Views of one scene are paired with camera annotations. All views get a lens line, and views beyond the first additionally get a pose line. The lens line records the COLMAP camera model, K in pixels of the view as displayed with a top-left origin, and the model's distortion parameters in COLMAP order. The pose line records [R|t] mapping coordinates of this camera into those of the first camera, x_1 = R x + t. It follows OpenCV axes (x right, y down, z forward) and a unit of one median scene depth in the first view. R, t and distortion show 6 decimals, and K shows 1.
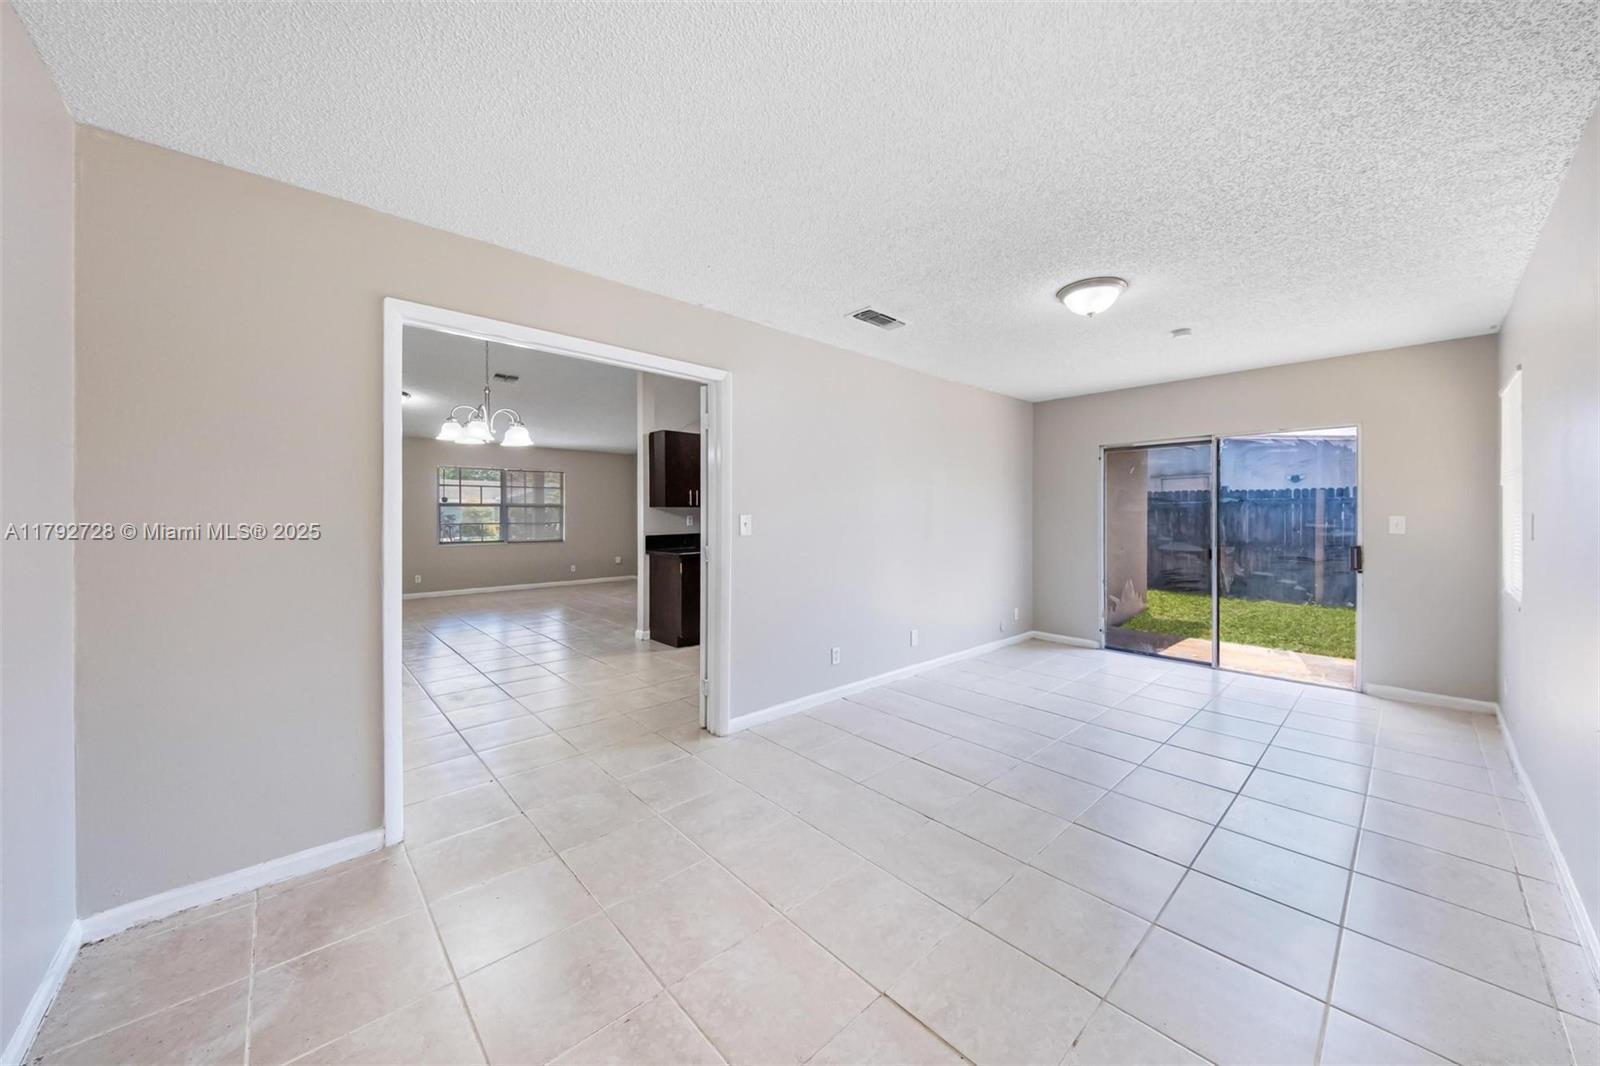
lens RADIAL K [[554.6, 0, 806.5], [0, 554.6, 519.0], [0, 0, 1]] dist [0.000303, -0.000129]
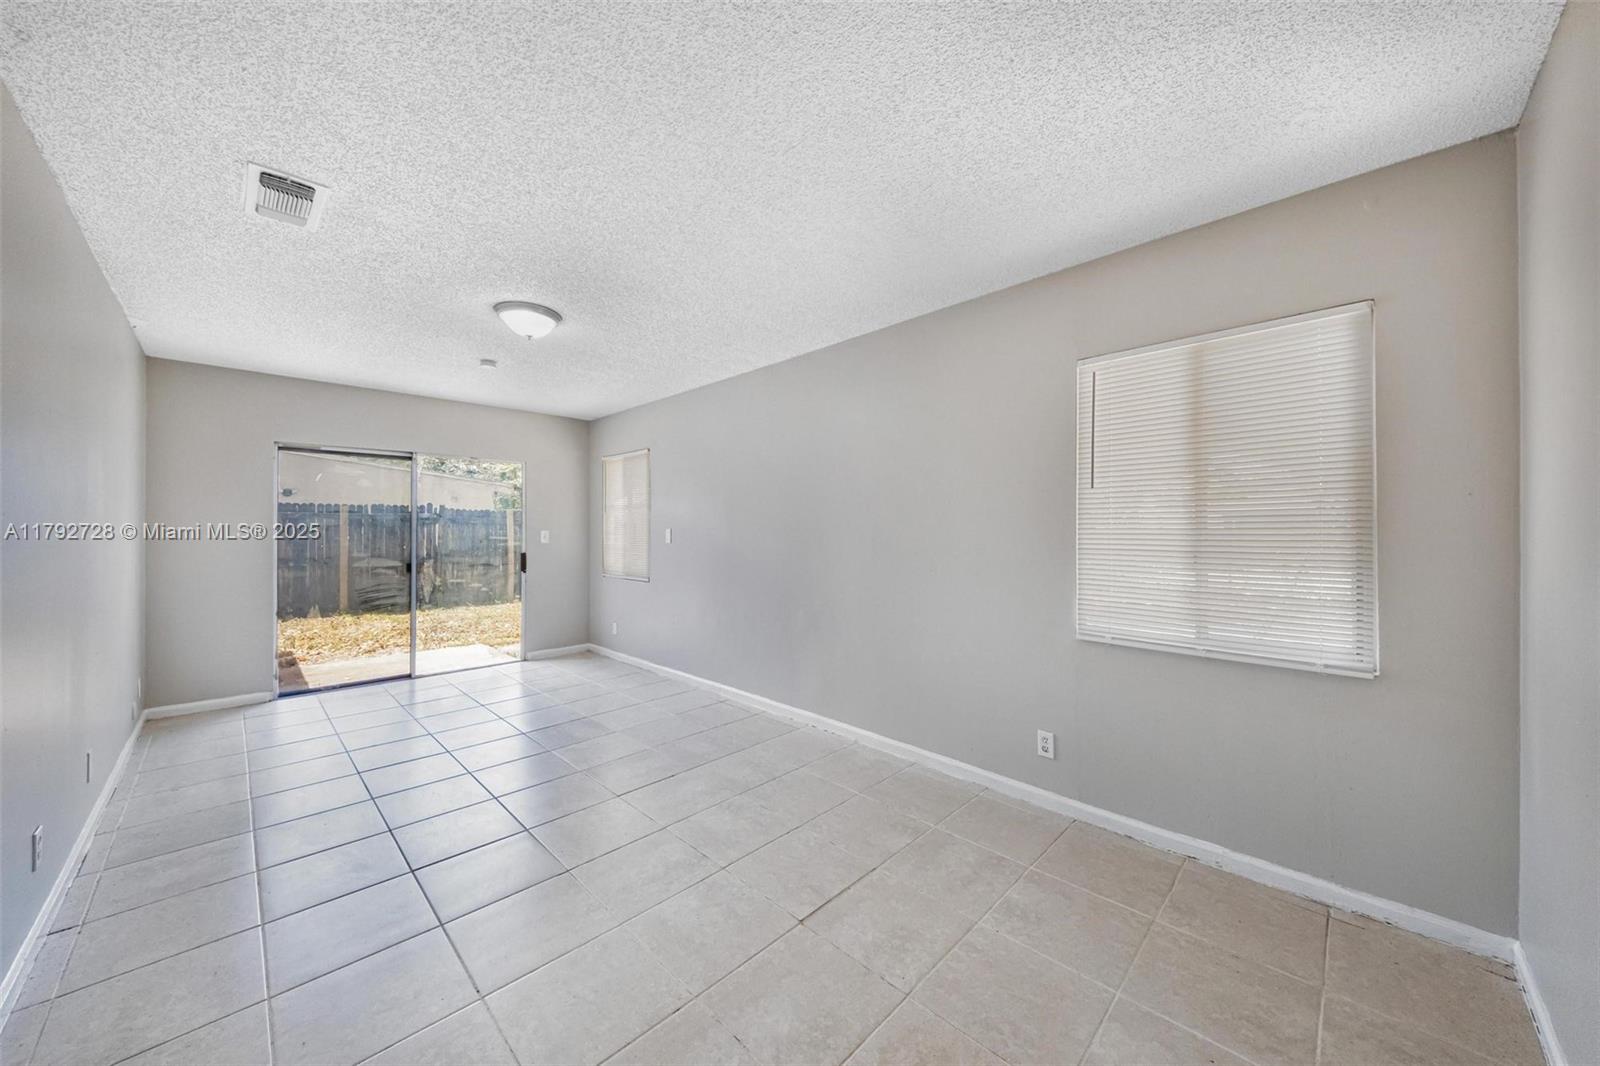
lens RADIAL K [[554.6, 0, 806.1], [0, 554.6, 531.5], [0, 0, 1]] dist [0.000303, -0.000129]
pose [[-0.039323, -0.003618, 0.999220, -0.330519], [0.007349, 0.999965, 0.003910, -0.002021], [-0.999200, 0.007497, -0.039295, 0.315885]]
